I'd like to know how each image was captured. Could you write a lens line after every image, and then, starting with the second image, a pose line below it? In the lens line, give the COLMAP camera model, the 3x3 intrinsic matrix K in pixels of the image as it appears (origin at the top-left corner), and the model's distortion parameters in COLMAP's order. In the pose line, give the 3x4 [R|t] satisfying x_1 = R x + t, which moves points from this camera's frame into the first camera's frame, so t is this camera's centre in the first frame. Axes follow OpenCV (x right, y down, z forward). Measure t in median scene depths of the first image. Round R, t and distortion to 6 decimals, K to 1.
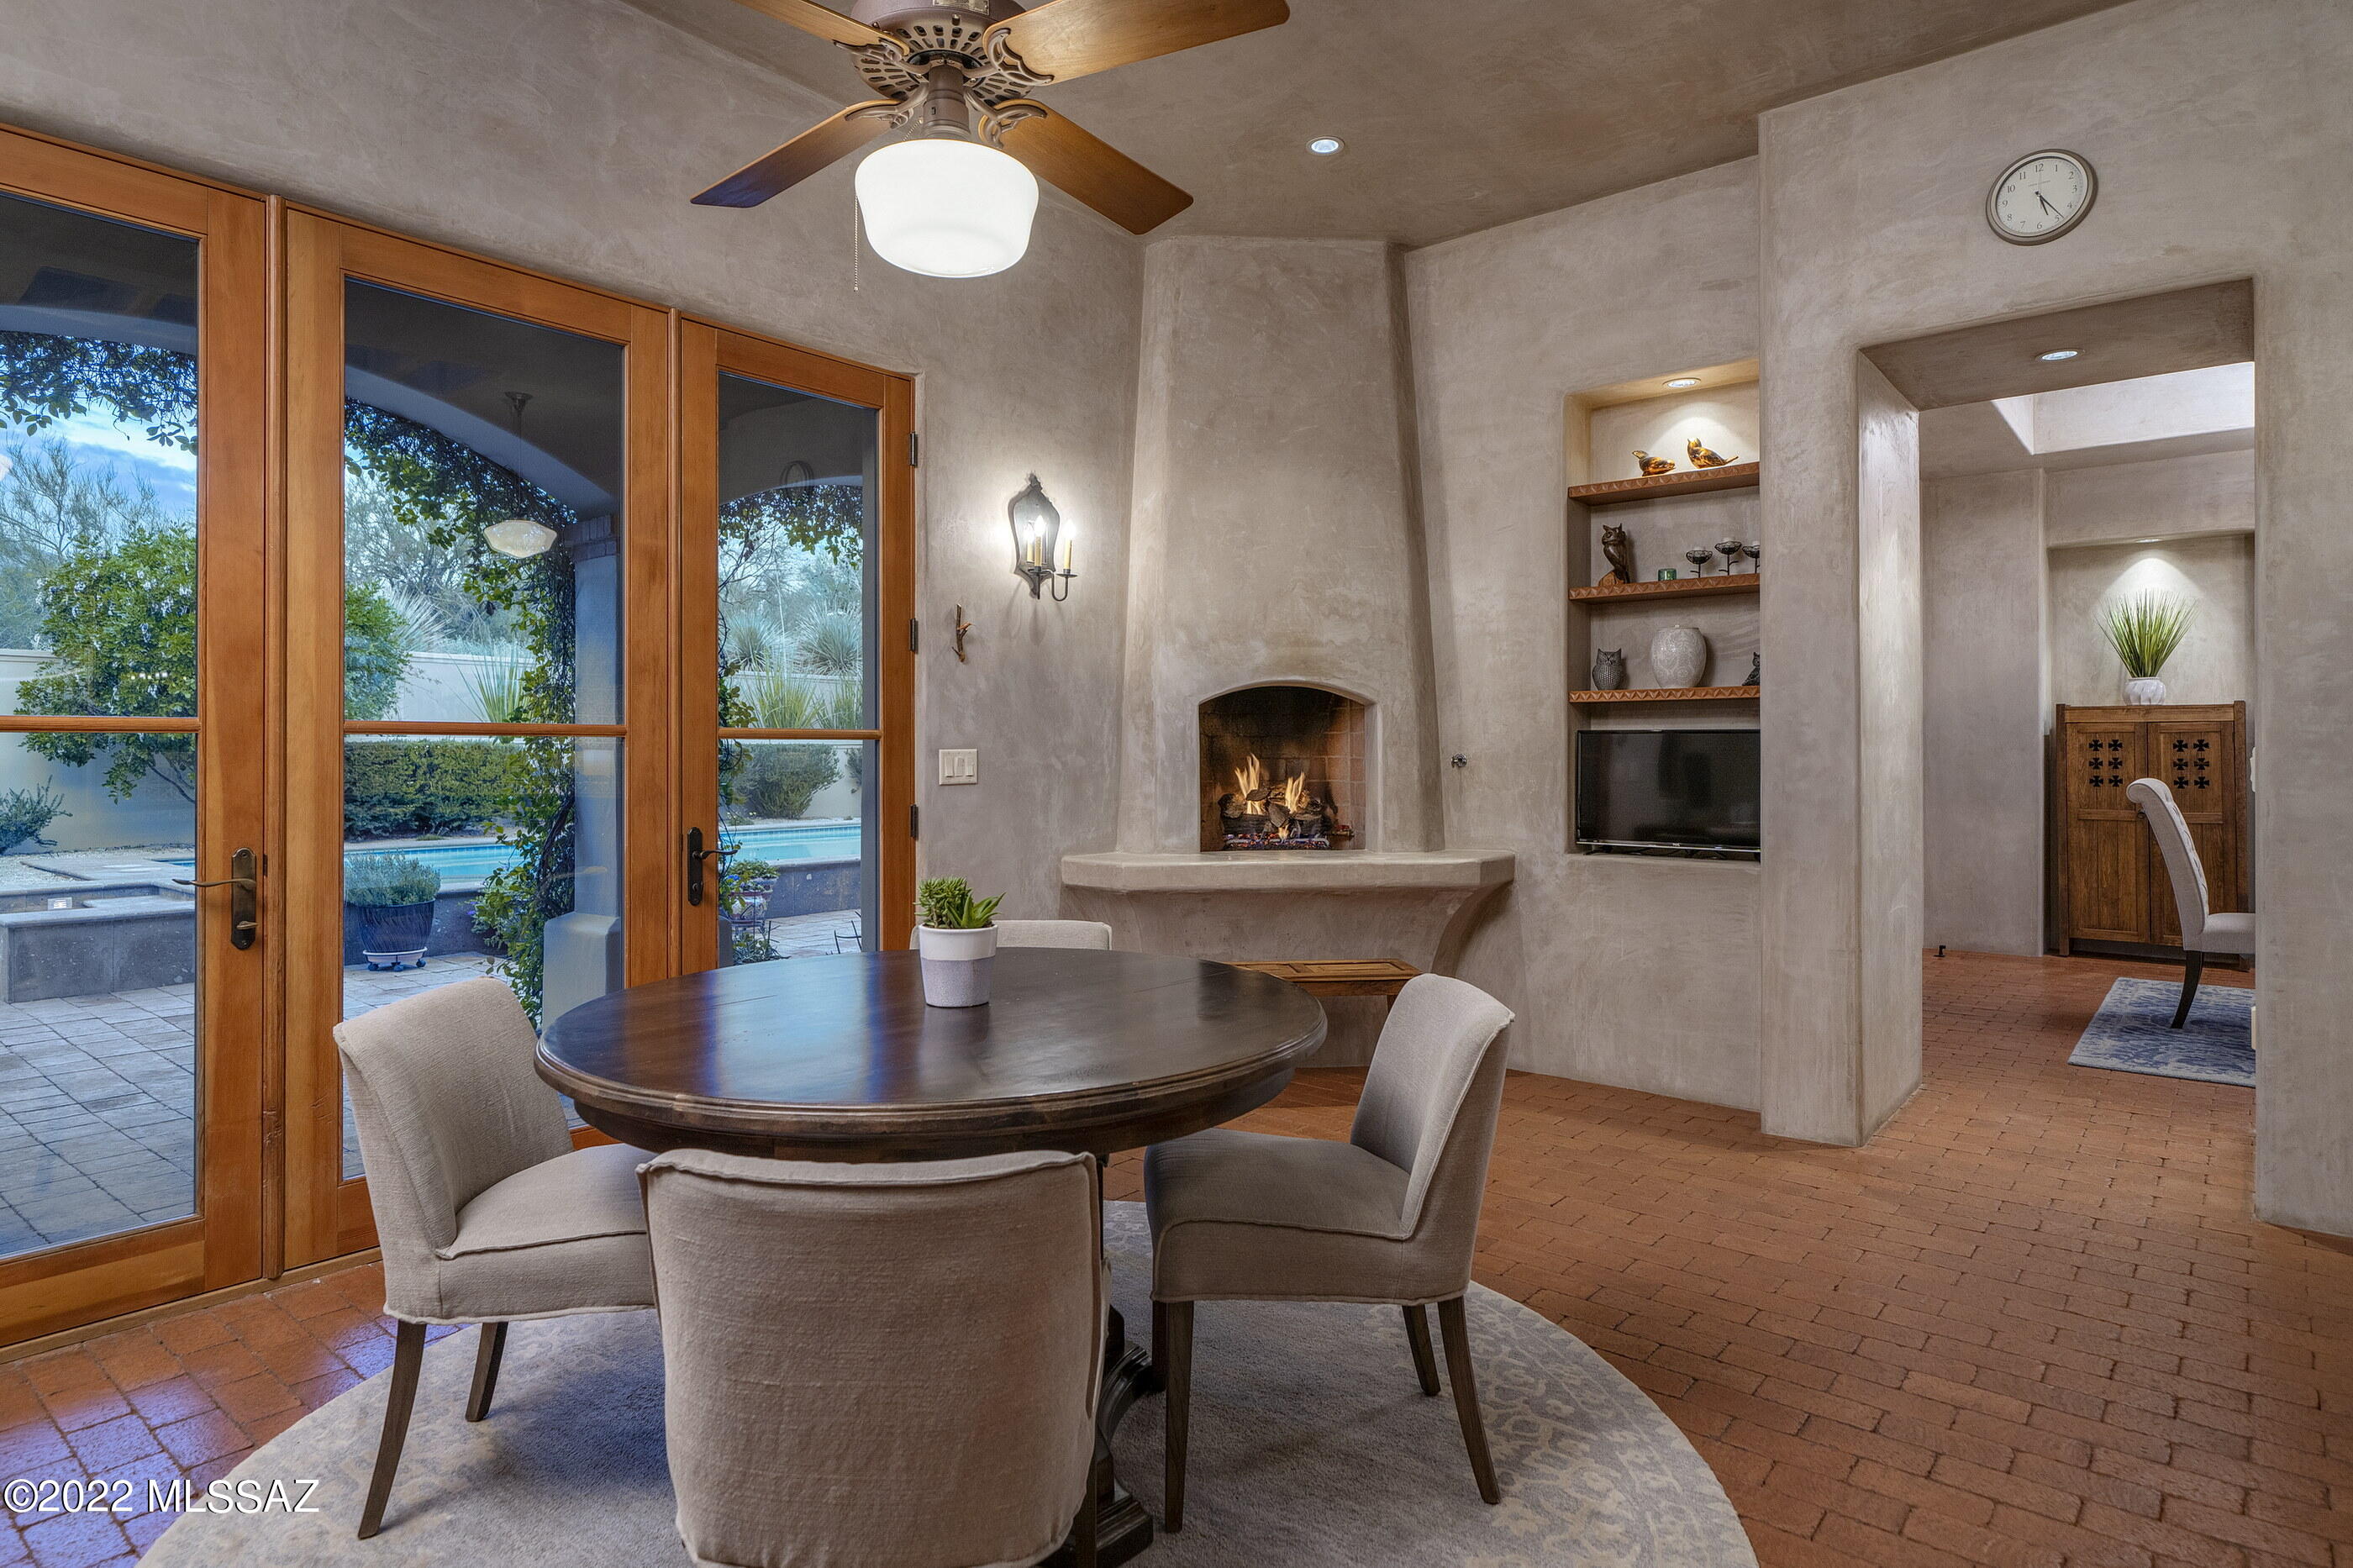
lens RADIAL K [[1275.0, 0, 1176.0], [0, 1275.0, 739.1], [0, 0, 1]] dist [0.002410, -0.002391]
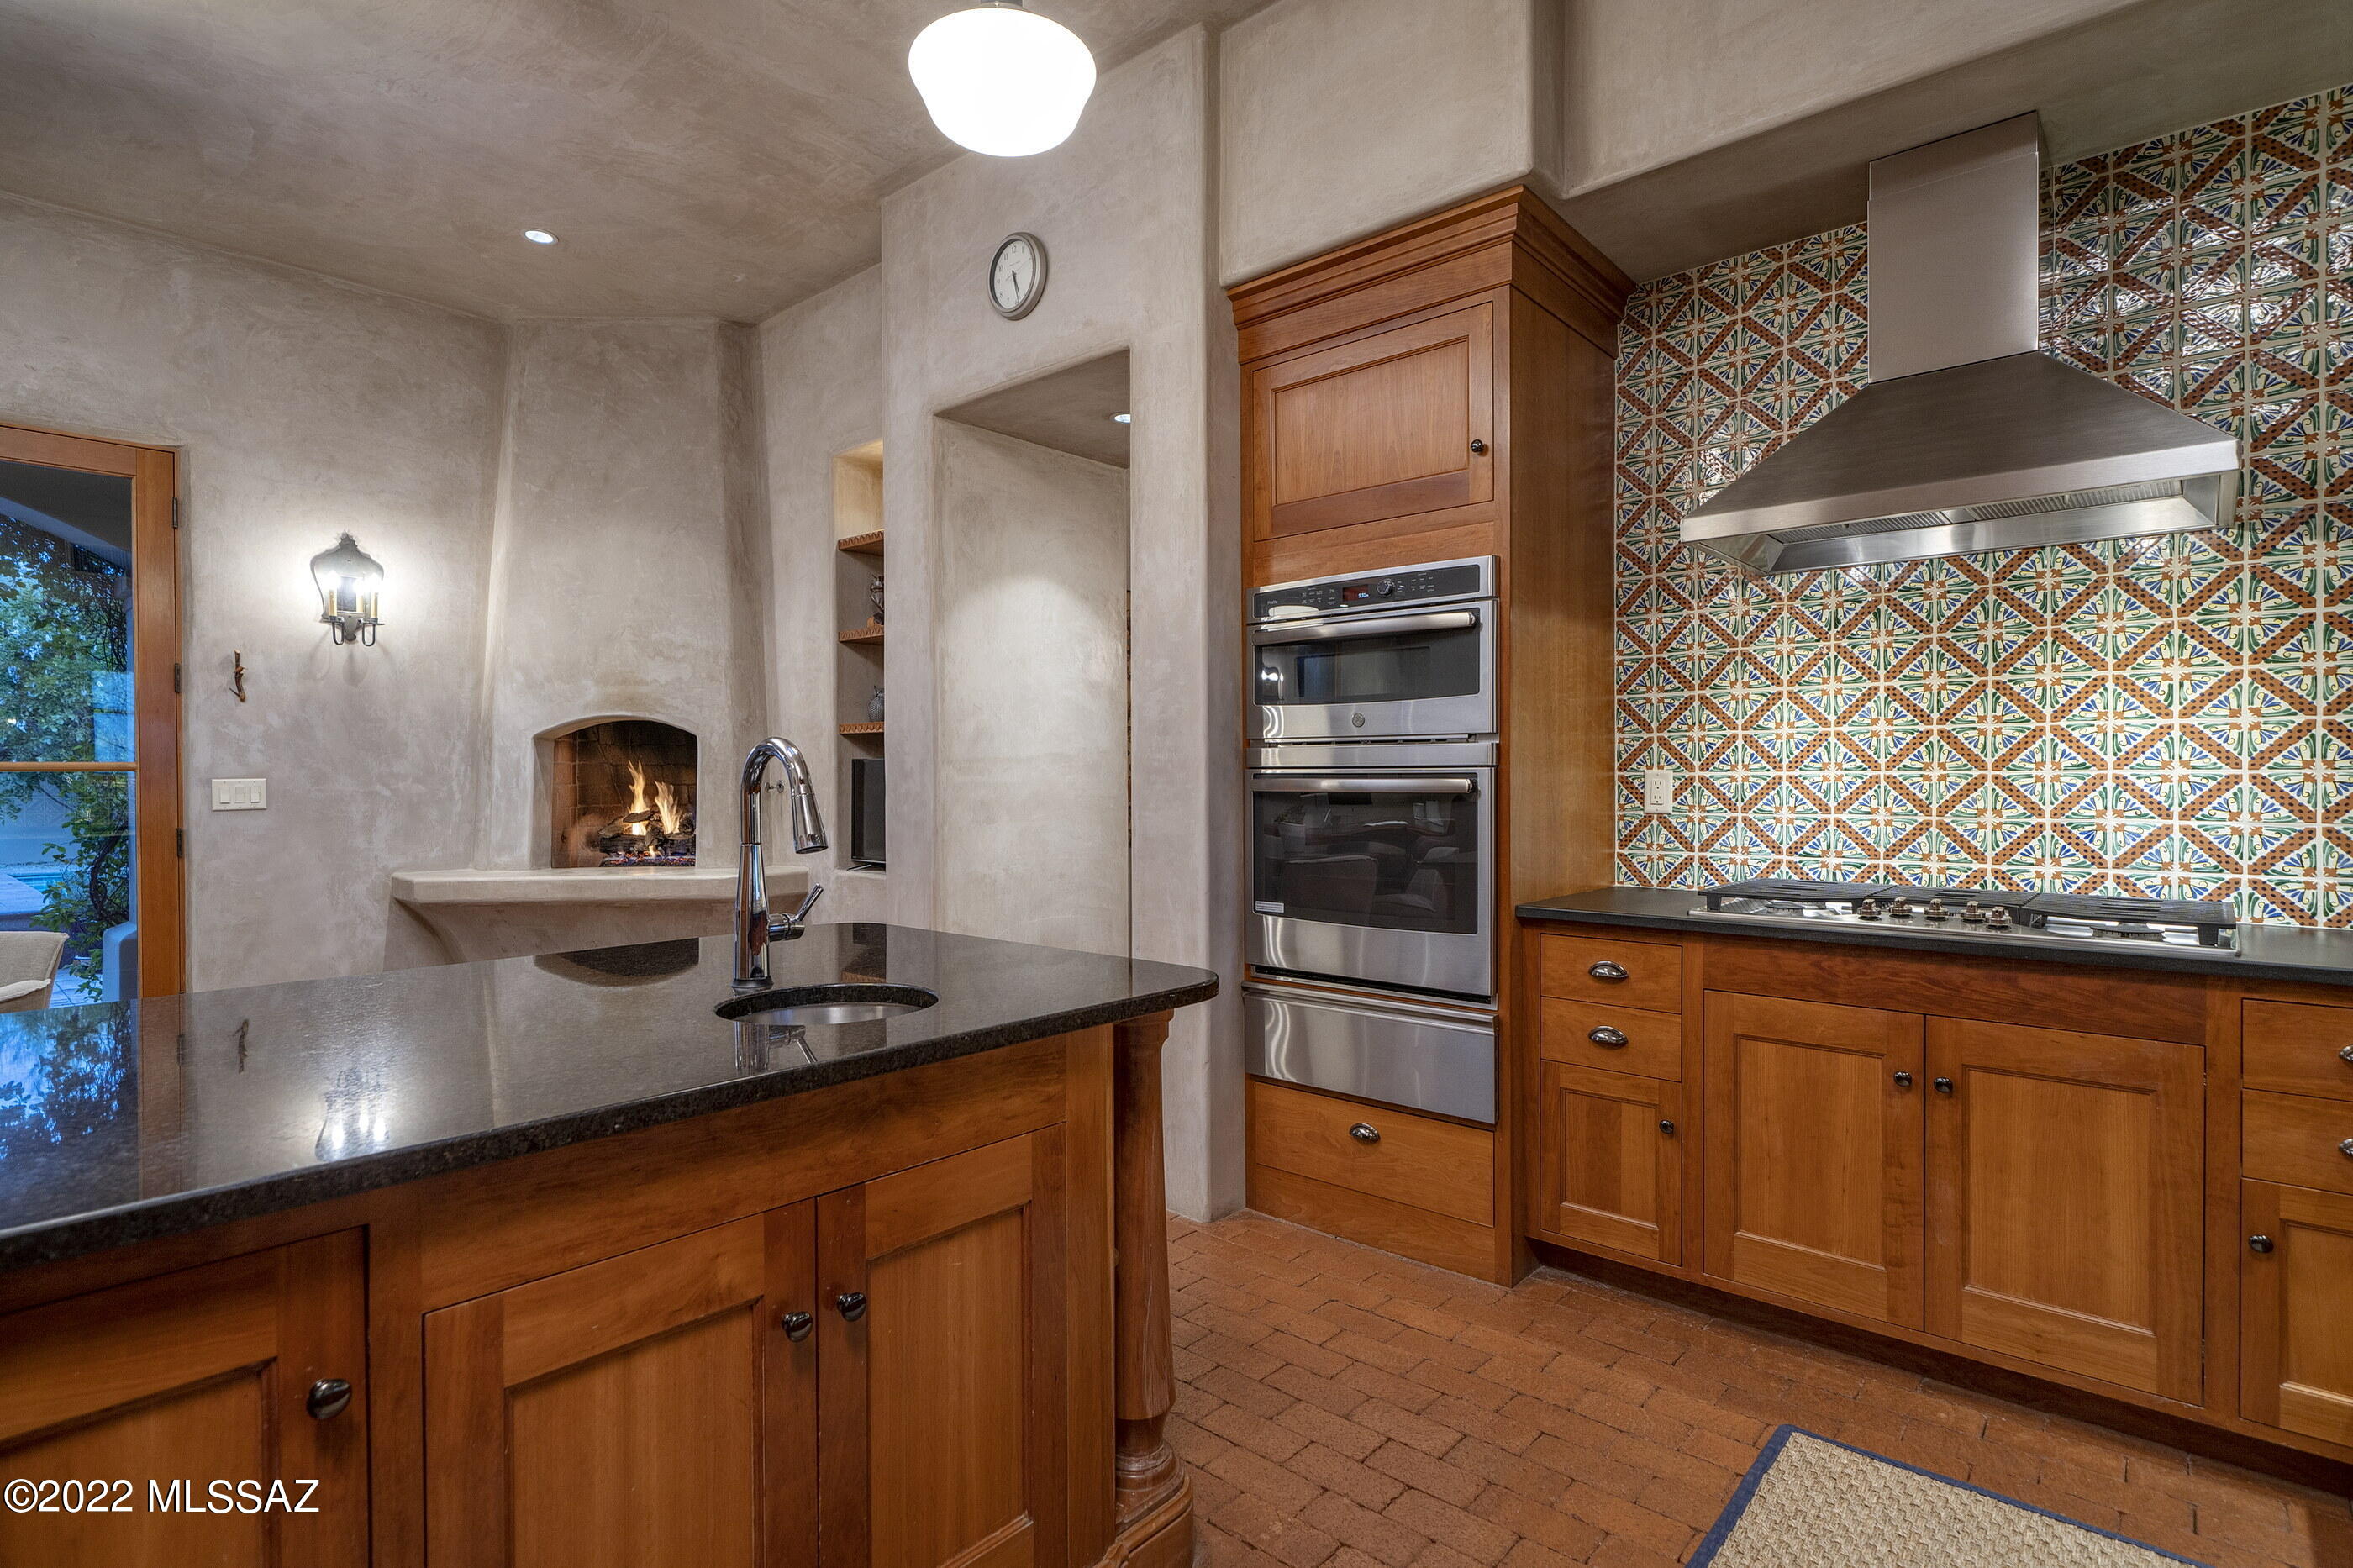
lens RADIAL K [[1153.2, 0, 1176.7], [0, 1153.2, 785.4], [0, 0, 1]] dist [-0.003425, -0.000237]
pose [[0.999749, -0.004474, -0.021940, 0.606580], [0.004920, 0.999782, 0.020307, -0.002551], [0.021845, -0.020409, 0.999553, -0.002657]]
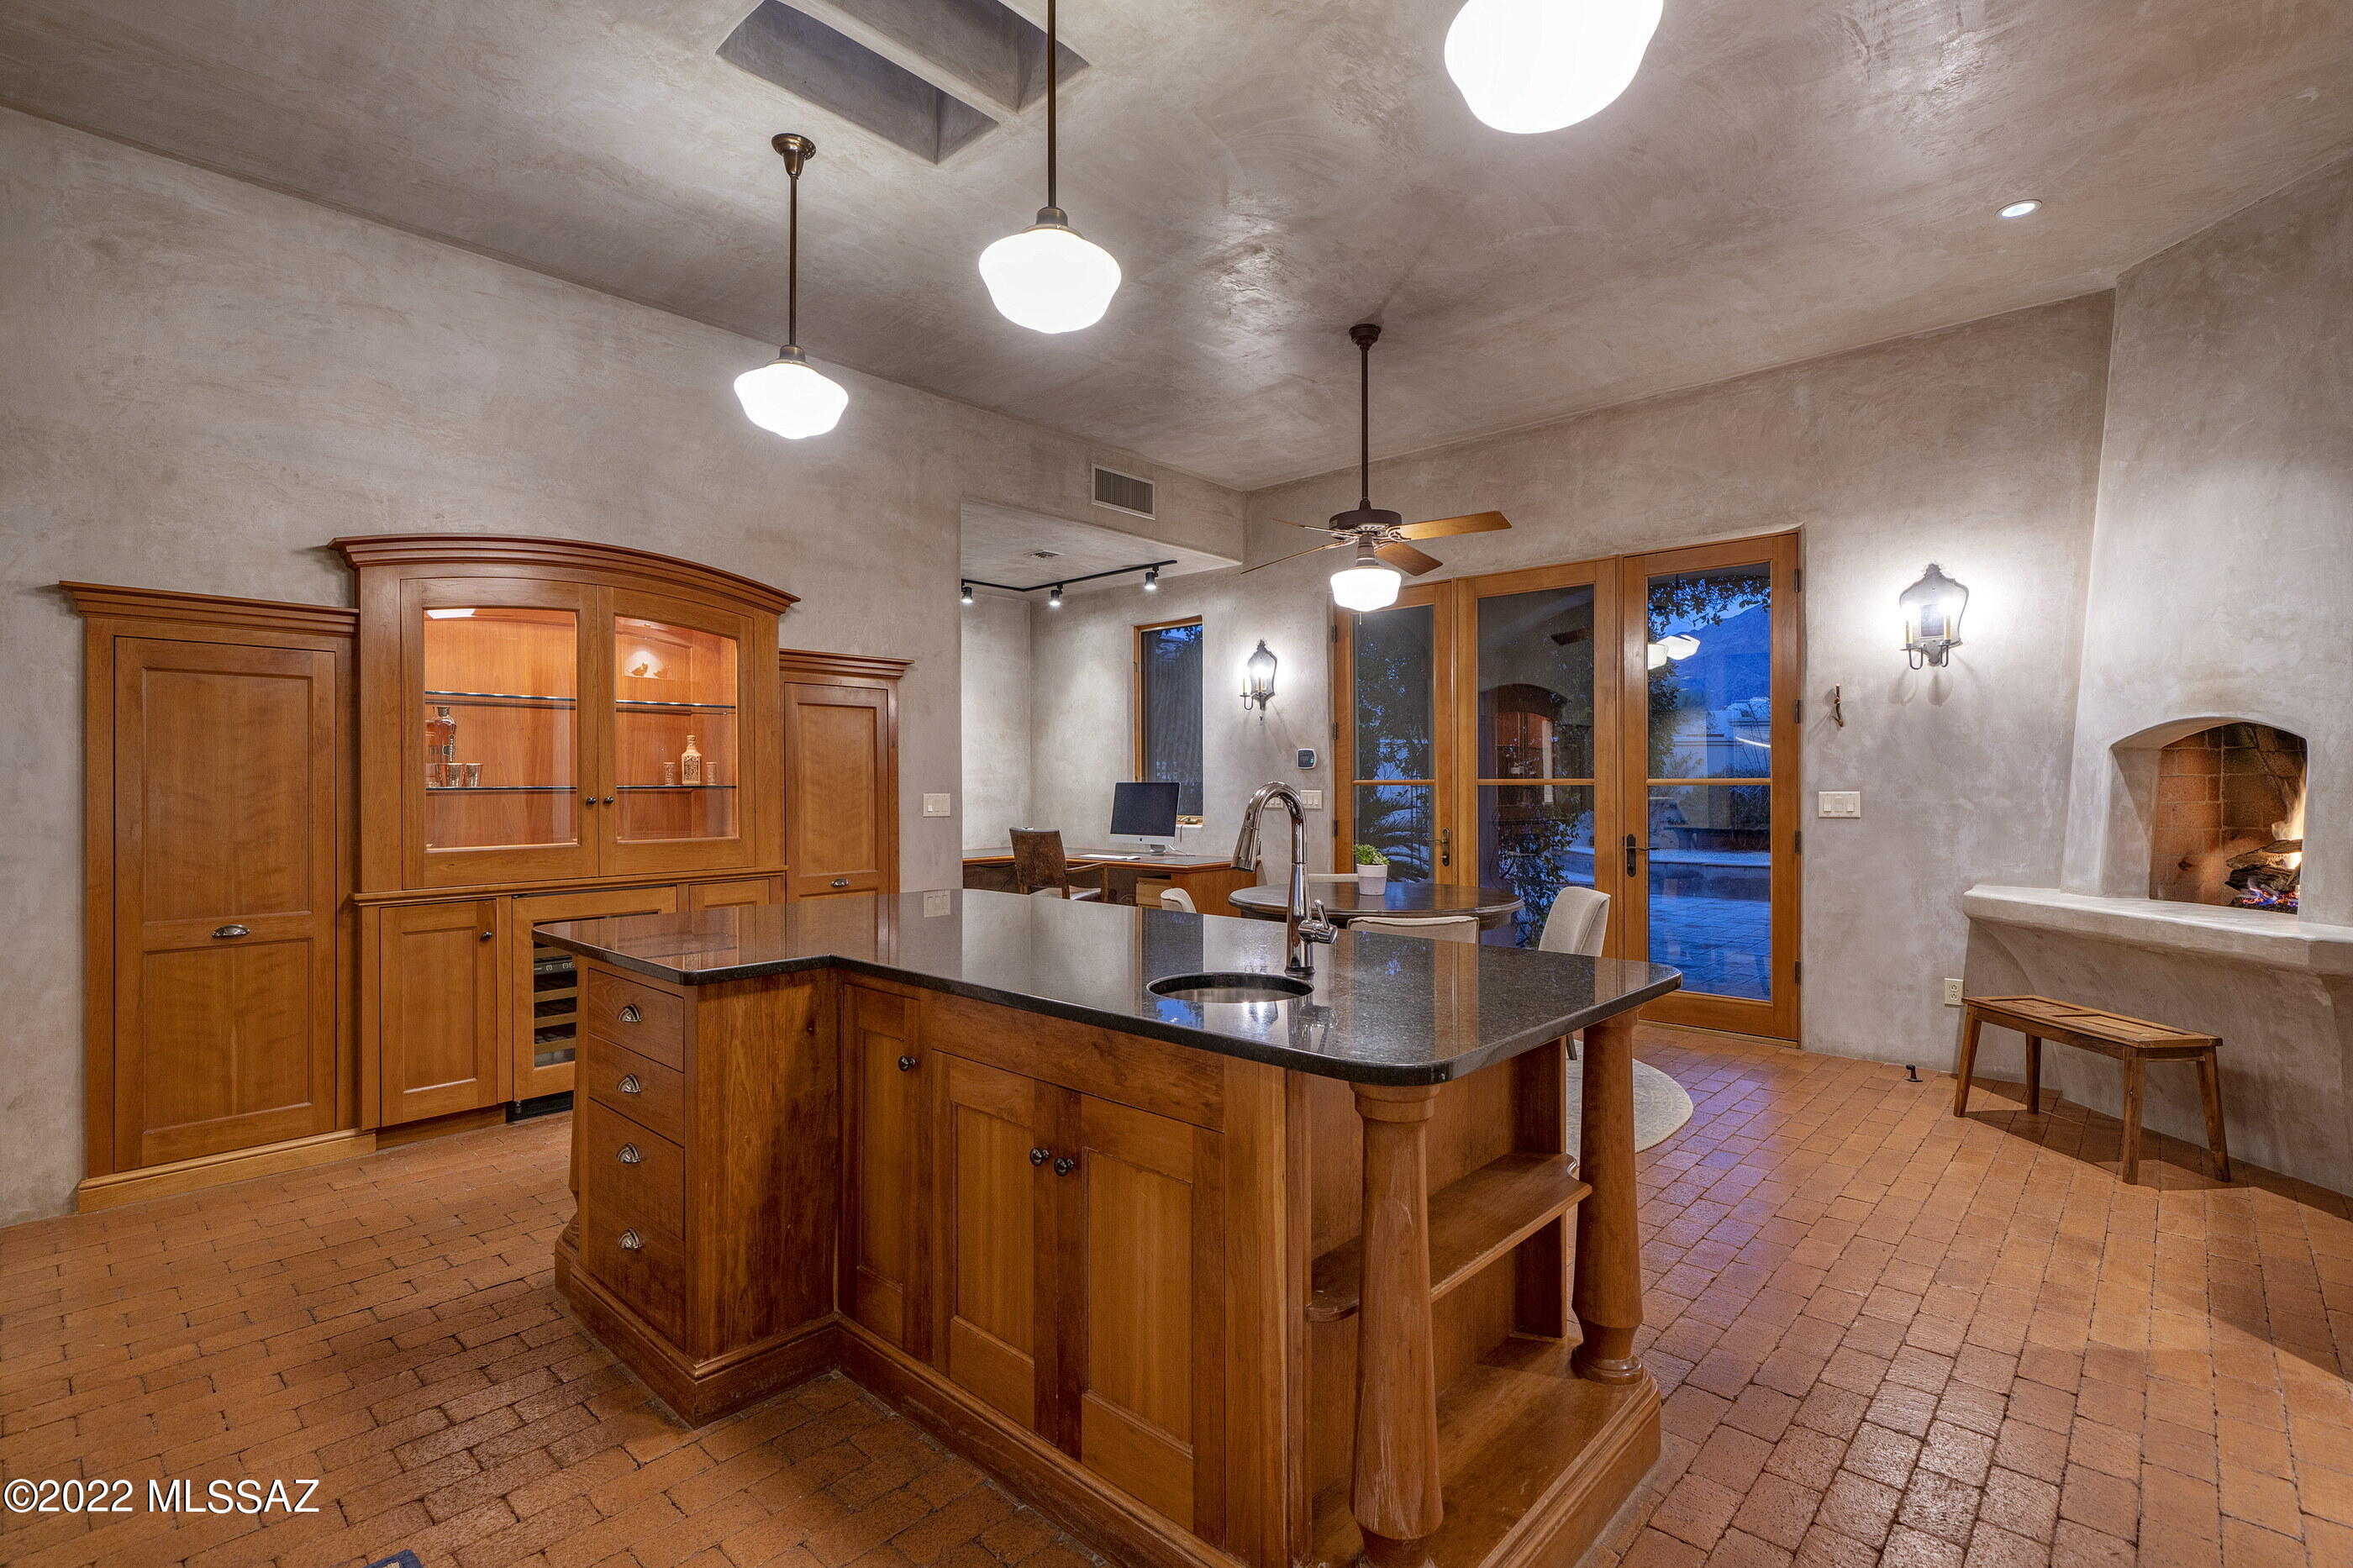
lens RADIAL K [[1080.5, 0, 1177.7], [0, 1080.5, 783.6], [0, 0, 1]] dist [0.000542, 0.000280]
pose [[-0.041149, 0.001842, -0.999151, 0.889583], [0.012841, 0.999917, 0.001315, -0.009685], [0.999070, -0.012776, -0.041169, 0.307679]]
